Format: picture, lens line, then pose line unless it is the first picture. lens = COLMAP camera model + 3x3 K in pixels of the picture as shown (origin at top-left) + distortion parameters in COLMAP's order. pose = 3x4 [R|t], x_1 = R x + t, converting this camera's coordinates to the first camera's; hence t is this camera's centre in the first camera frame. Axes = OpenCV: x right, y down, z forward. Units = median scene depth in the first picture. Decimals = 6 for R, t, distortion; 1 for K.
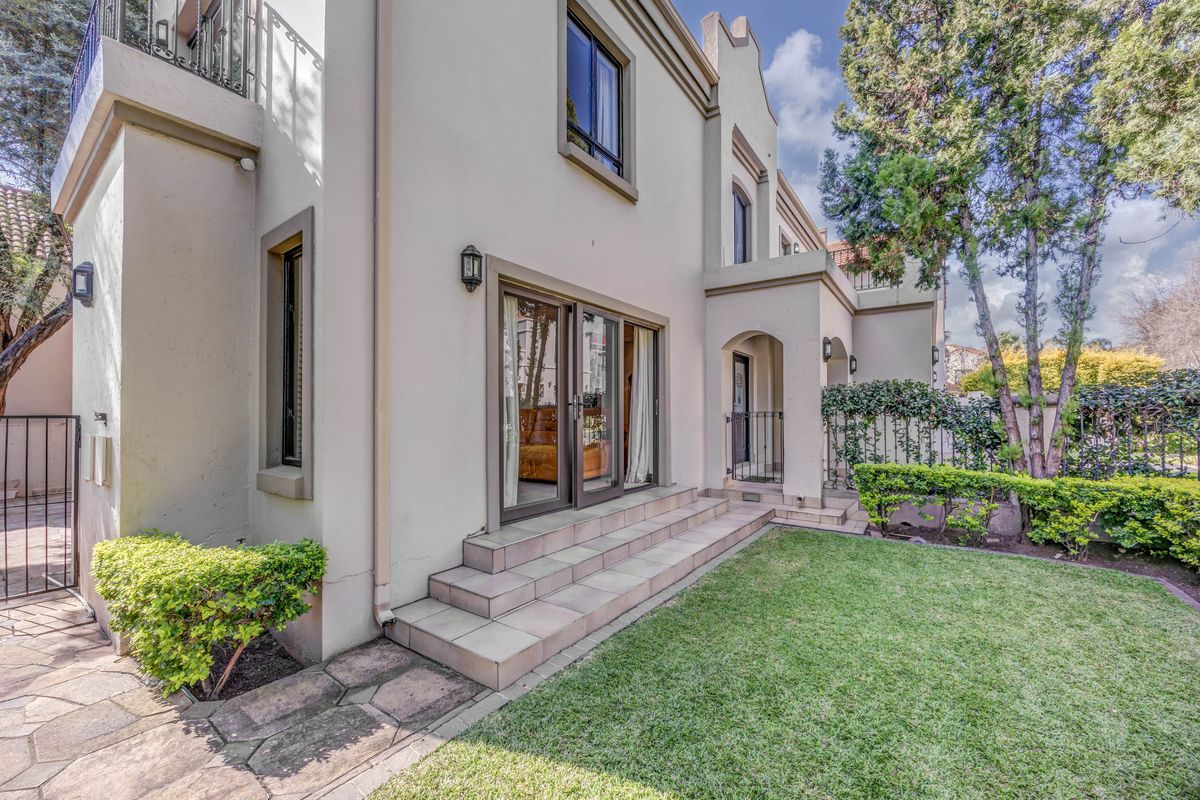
lens RADIAL K [[463.4, 0, 602.9], [0, 463.4, 408.6], [0, 0, 1]] dist [-0.000458, -0.000018]
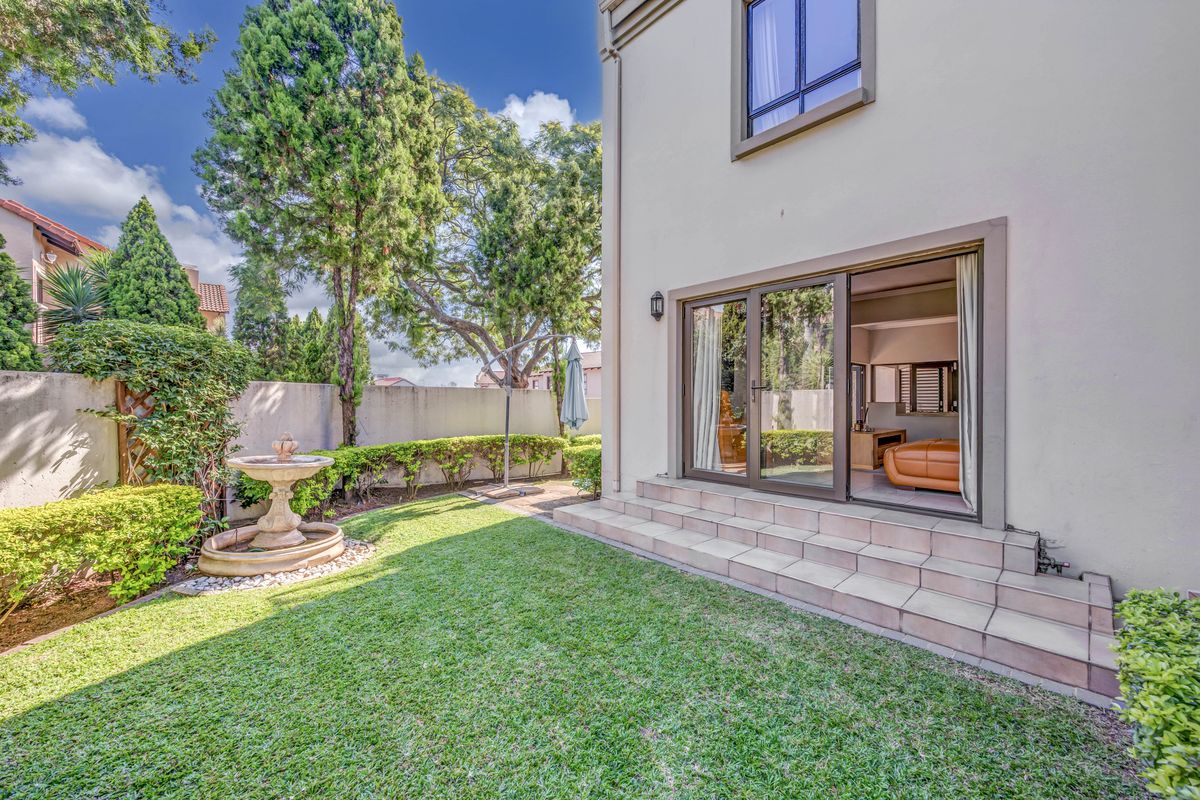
lens RADIAL K [[463.4, 0, 602.9], [0, 463.4, 398.2], [0, 0, 1]] dist [-0.000458, -0.000018]
pose [[-0.187401, 0.002766, -0.982280, 1.065752], [0.017503, 0.999847, -0.000523, 0.006529], [0.982128, -0.017291, -0.187421, 0.908544]]
